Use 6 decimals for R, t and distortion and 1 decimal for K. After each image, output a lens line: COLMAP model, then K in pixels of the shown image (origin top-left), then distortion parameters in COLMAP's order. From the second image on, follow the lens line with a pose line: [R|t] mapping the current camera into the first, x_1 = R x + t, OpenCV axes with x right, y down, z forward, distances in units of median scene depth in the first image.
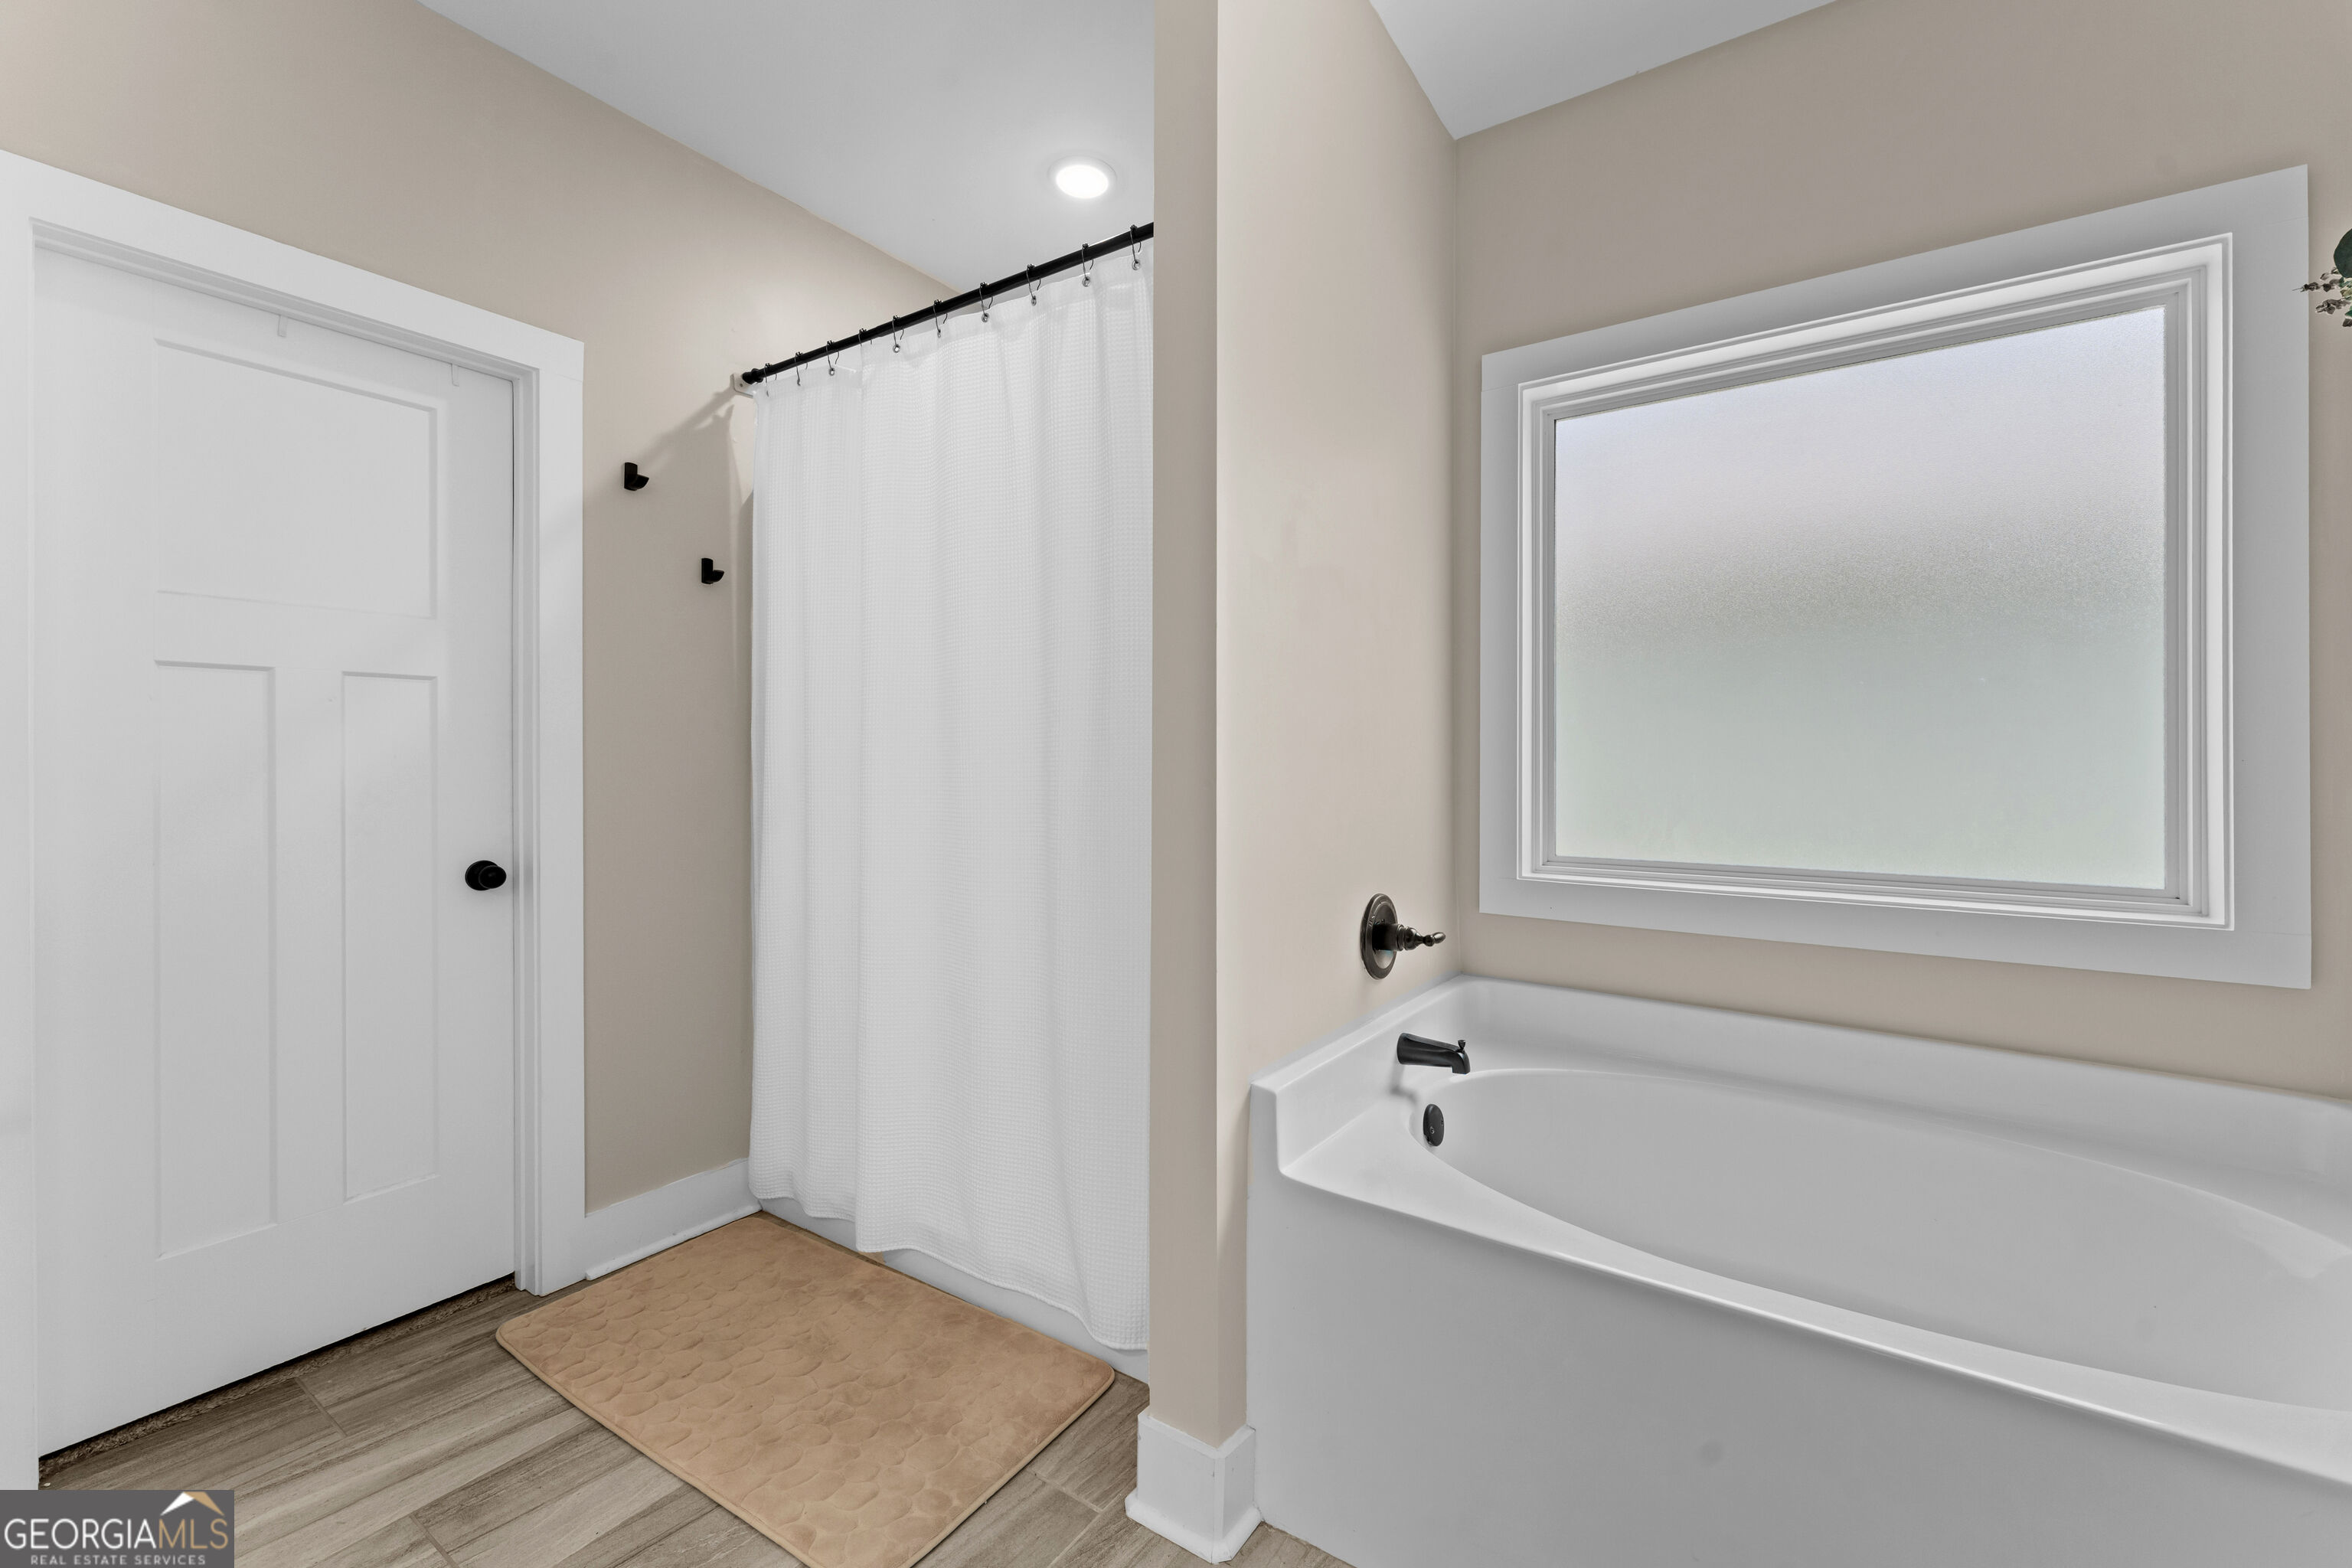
lens RADIAL K [[949.4, 0, 1182.0], [0, 949.4, 758.3], [0, 0, 1]] dist [0.002168, -0.000708]
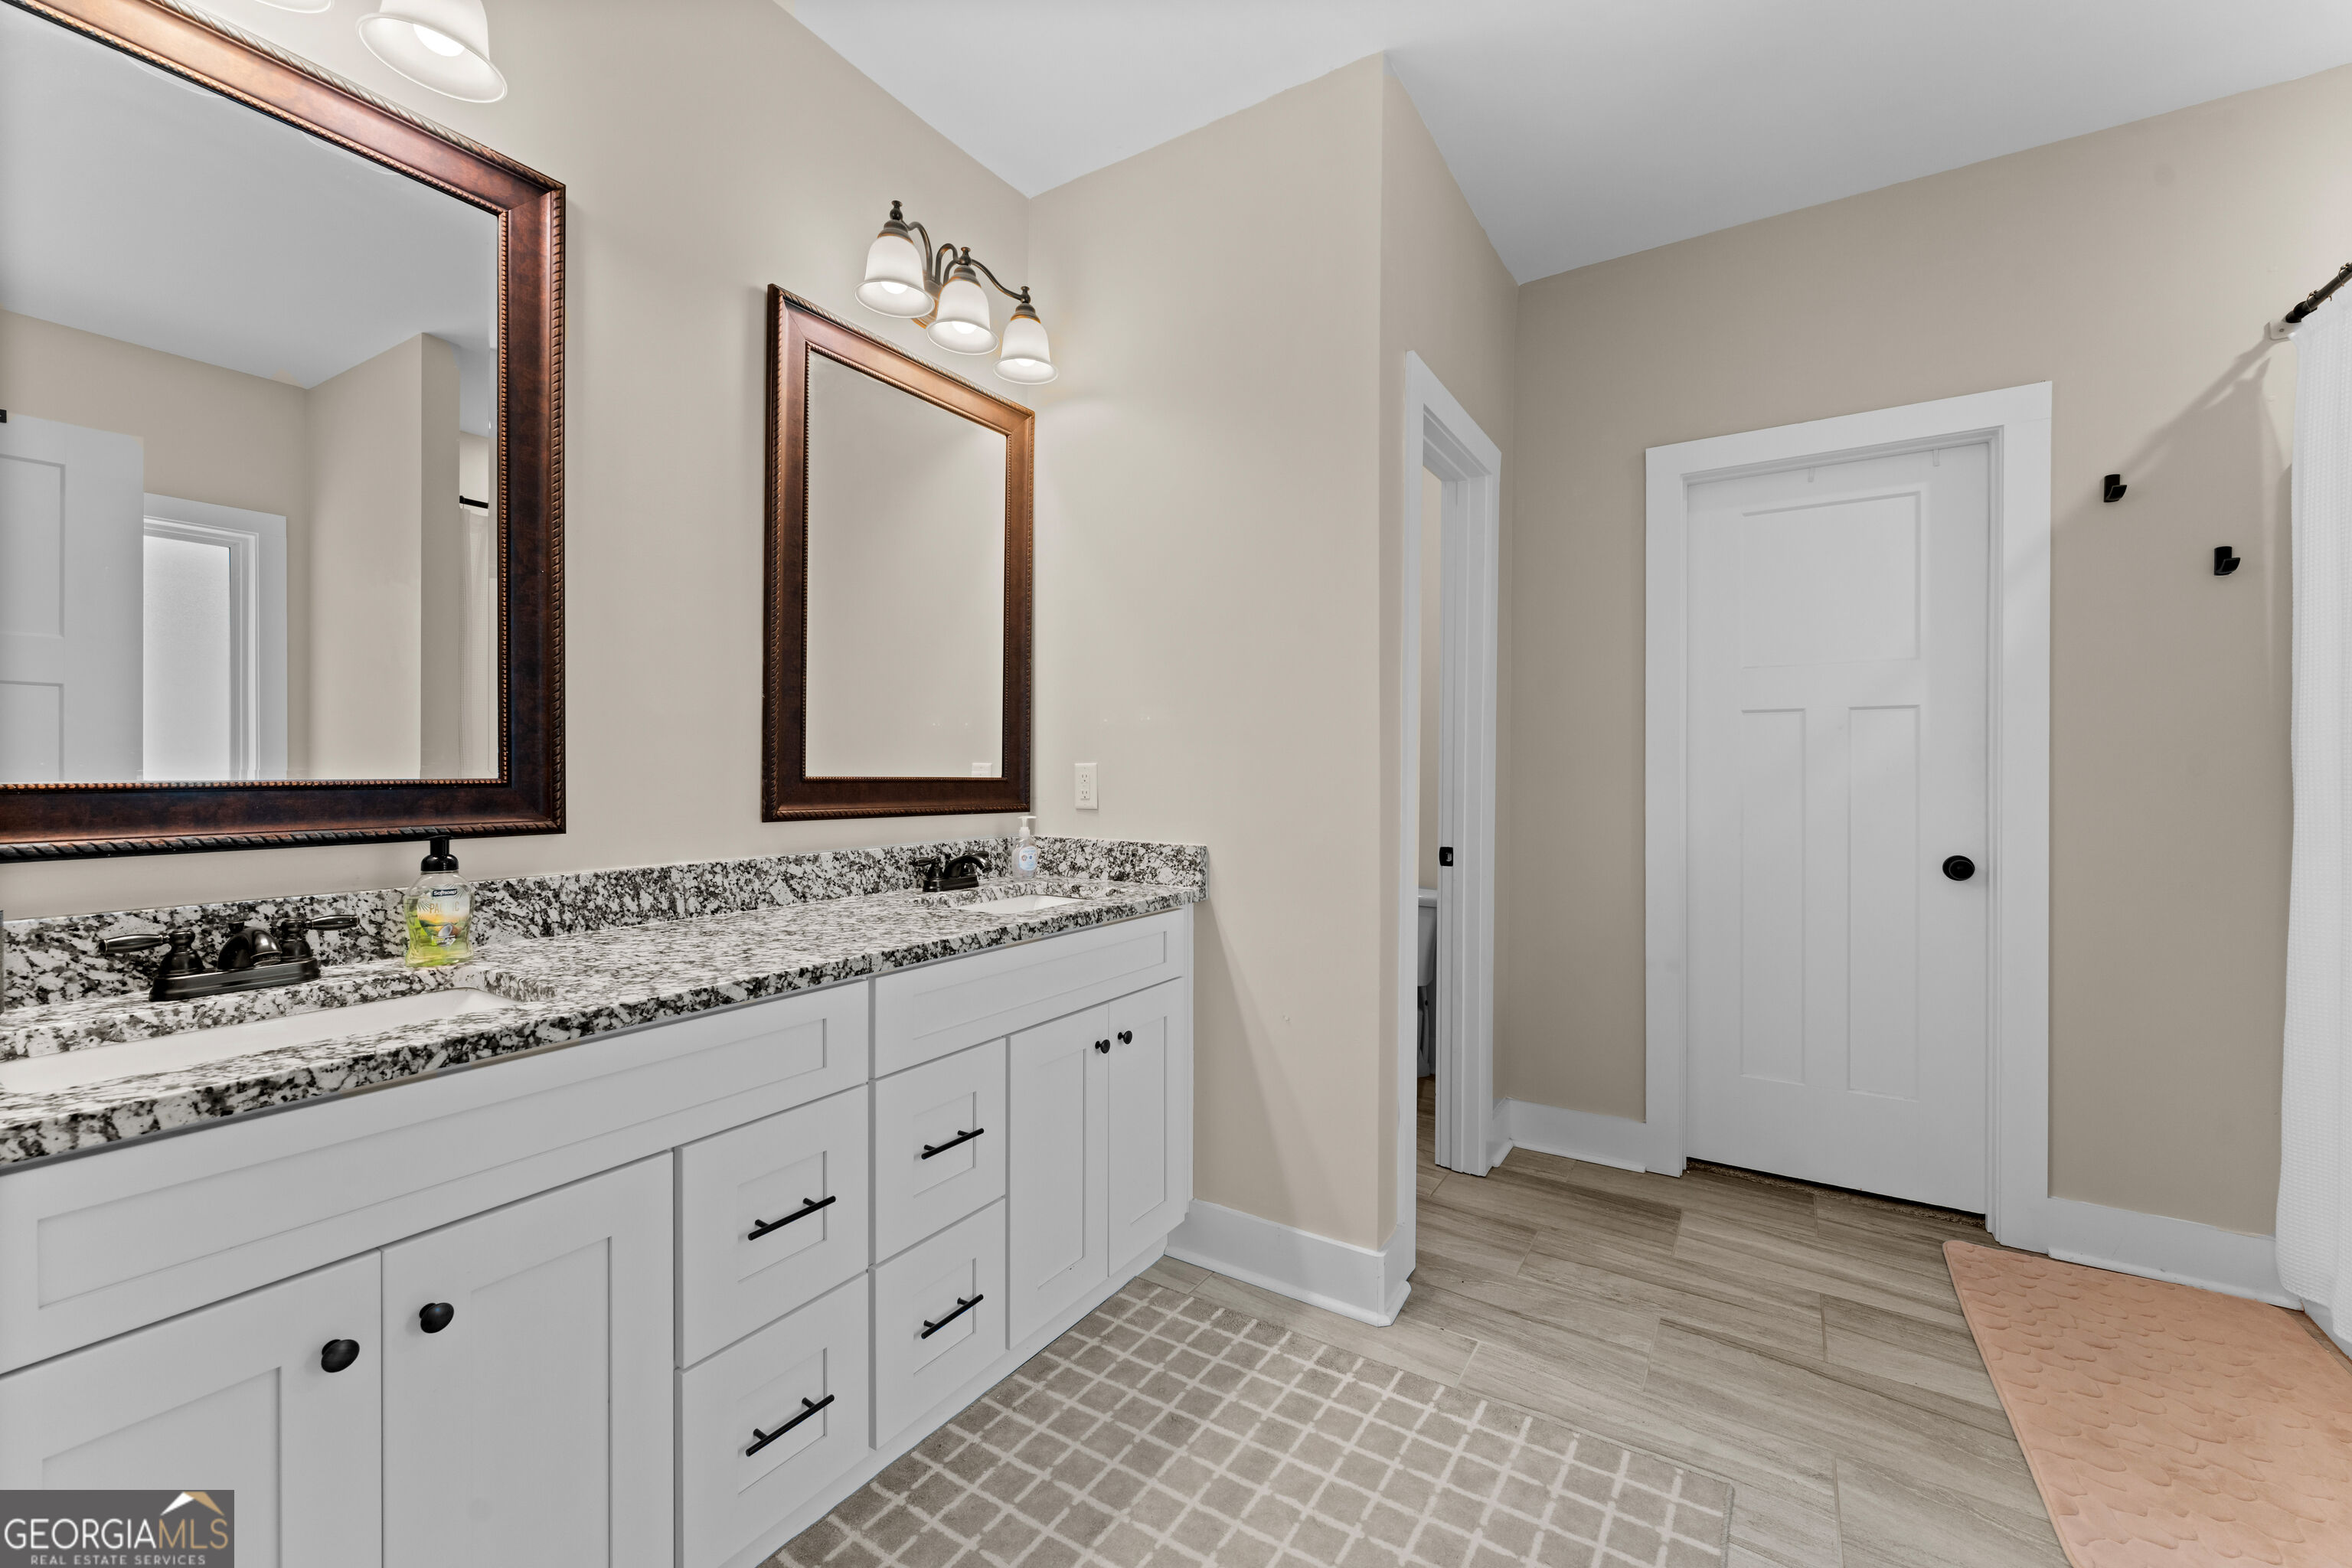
lens RADIAL K [[949.4, 0, 1178.4], [0, 949.4, 777.8], [0, 0, 1]] dist [0.002168, -0.000708]
pose [[0.018548, 0.006898, -0.999804, 0.461187], [-0.000391, 0.999976, 0.006891, 0.002377], [0.999828, 0.000264, 0.018550, -0.001895]]
